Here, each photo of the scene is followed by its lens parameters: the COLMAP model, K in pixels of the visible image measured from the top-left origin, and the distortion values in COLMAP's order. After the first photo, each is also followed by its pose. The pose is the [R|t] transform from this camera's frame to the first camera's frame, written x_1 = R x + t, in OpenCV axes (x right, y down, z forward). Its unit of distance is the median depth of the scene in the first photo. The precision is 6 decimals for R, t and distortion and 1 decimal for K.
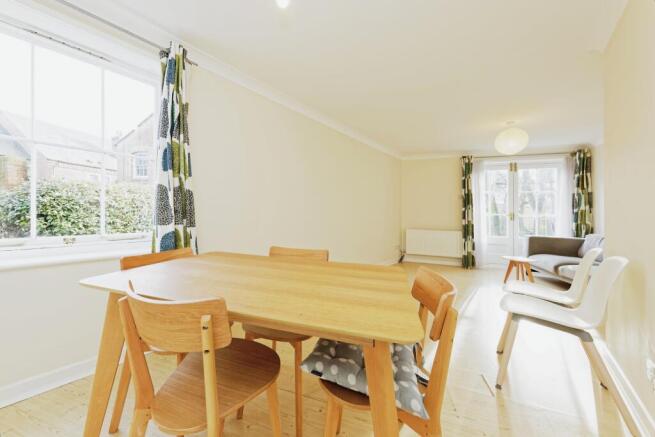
lens RADIAL K [[235.3, 0, 303.3], [0, 235.3, 207.0], [0, 0, 1]] dist [0.010256, -0.001194]
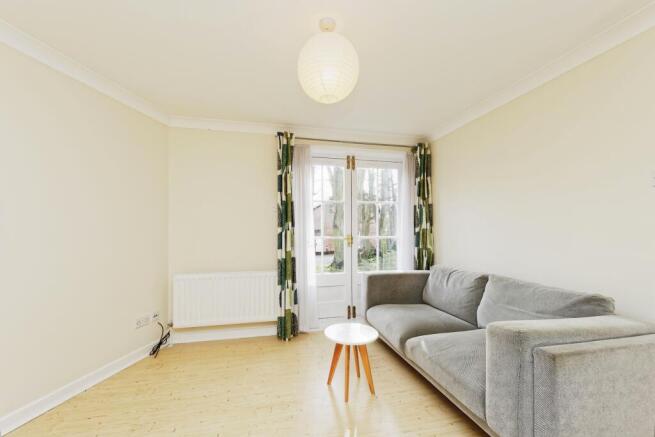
lens RADIAL K [[282.9, 0, 326.3], [0, 282.9, 228.2], [0, 0, 1]] dist [0.001825, 0.001626]
pose [[0.829534, -0.013816, 0.558286, 0.430829], [0.008808, 0.999893, 0.011658, -0.002295], [-0.558387, -0.004753, 0.829567, 0.430877]]
